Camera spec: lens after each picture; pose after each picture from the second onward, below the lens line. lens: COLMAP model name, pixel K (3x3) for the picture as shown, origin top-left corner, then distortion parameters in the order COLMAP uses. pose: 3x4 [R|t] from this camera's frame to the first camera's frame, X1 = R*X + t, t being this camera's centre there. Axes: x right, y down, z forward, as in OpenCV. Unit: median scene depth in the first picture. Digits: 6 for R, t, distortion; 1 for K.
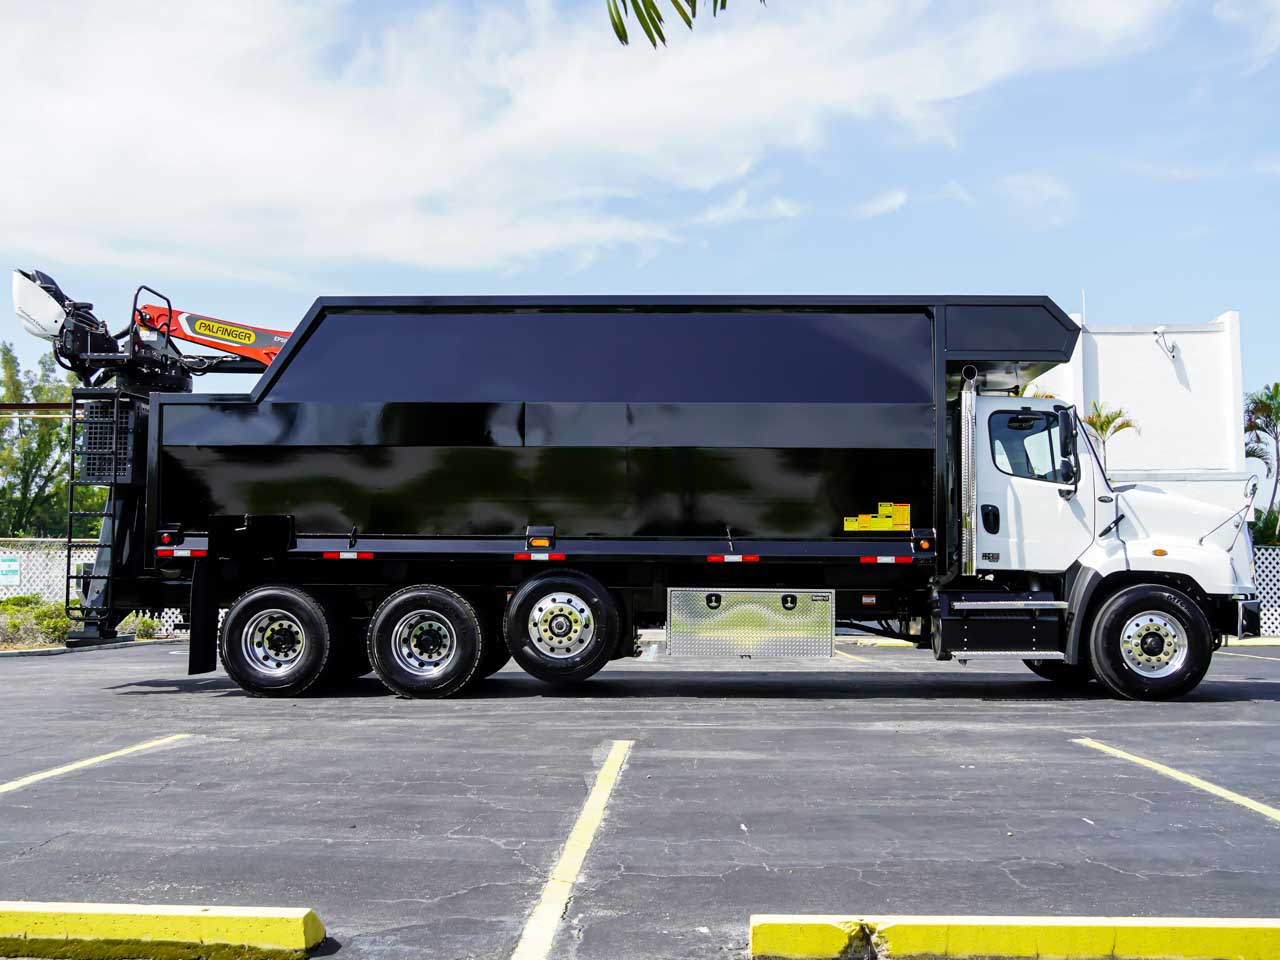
lens RADIAL K [[1339.8, 0, 640.0], [0, 1339.8, 480.0], [0, 0, 1]] dist [0.018737, 0.025446]
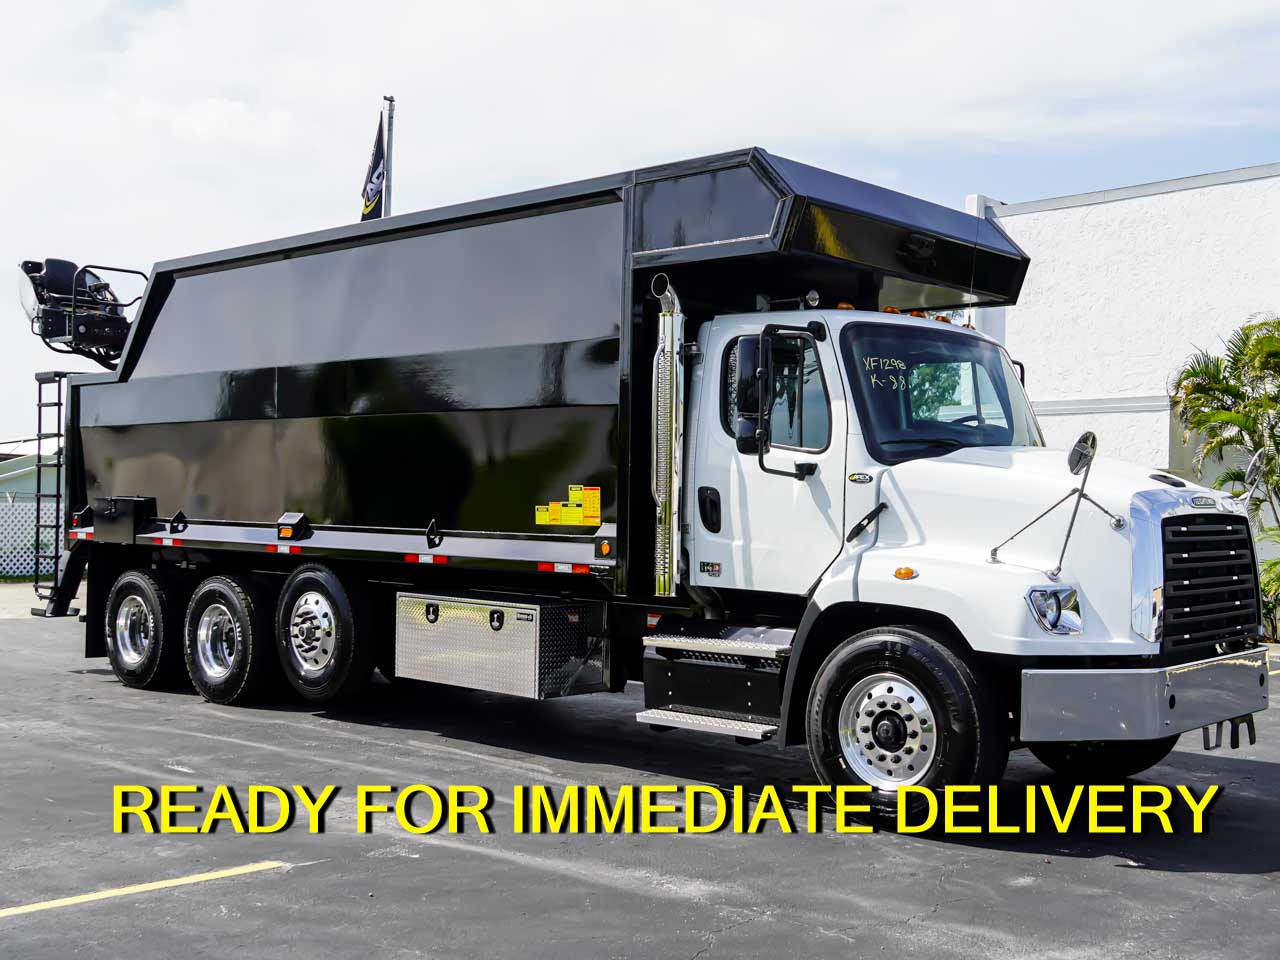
lens RADIAL K [[1442.3, 0, 640.0], [0, 1442.3, 480.0], [0, 0, 1]] dist [-0.007456, -0.003374]
pose [[0.765414, -0.004743, -0.643521, 0.680796], [0.059357, 0.996230, 0.063258, -0.030521], [0.640795, -0.086616, 0.762810, 0.454672]]
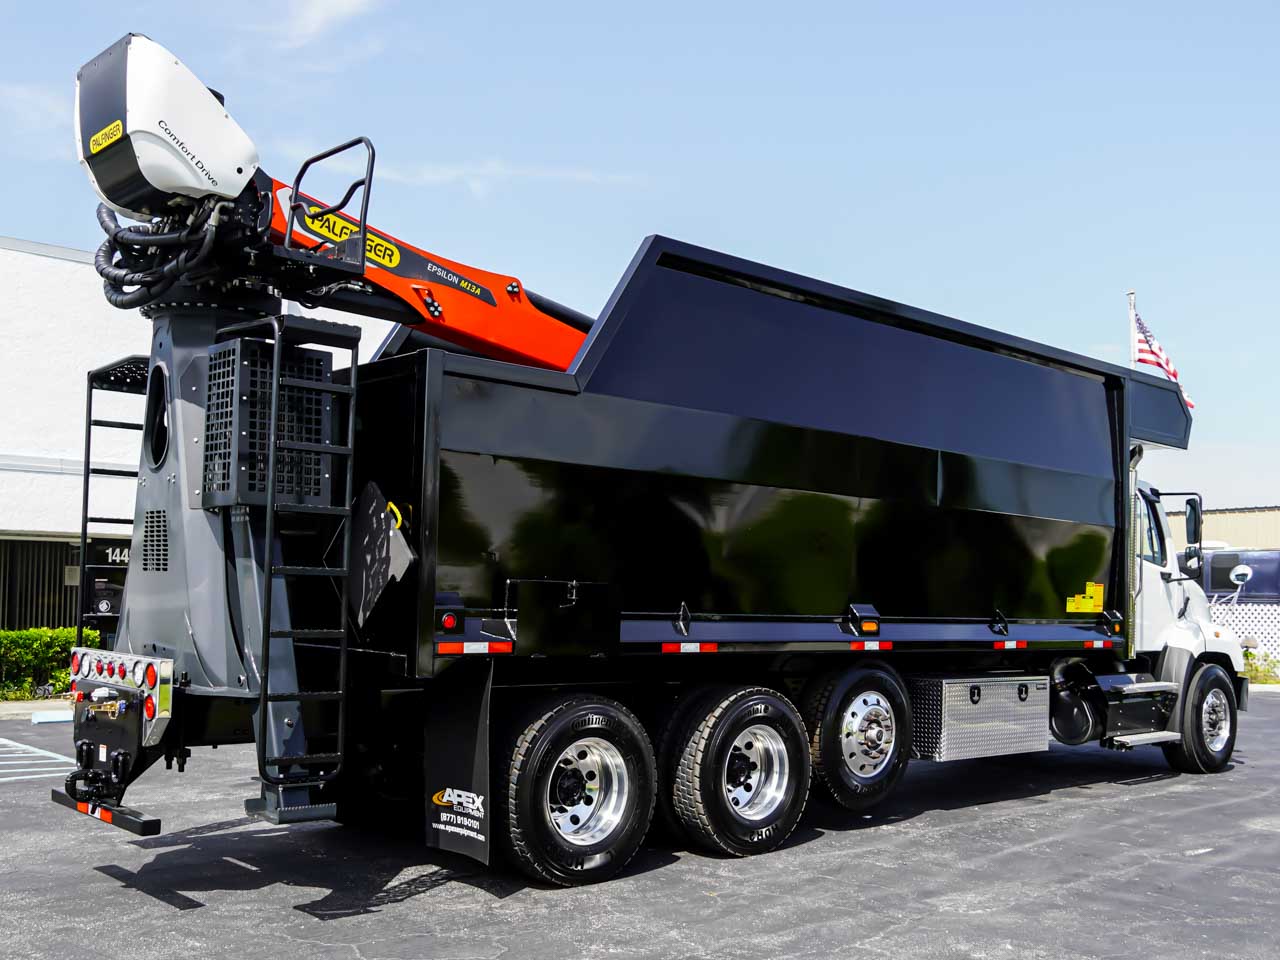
lens RADIAL K [[1339.8, 0, 640.0], [0, 1339.8, 480.0], [0, 0, 1]] dist [0.018737, 0.025446]
pose [[0.686288, 0.070644, 0.723891, -0.713846], [-0.096231, 0.995342, -0.005903, -0.018576], [-0.720936, -0.065610, 0.689889, 0.580851]]
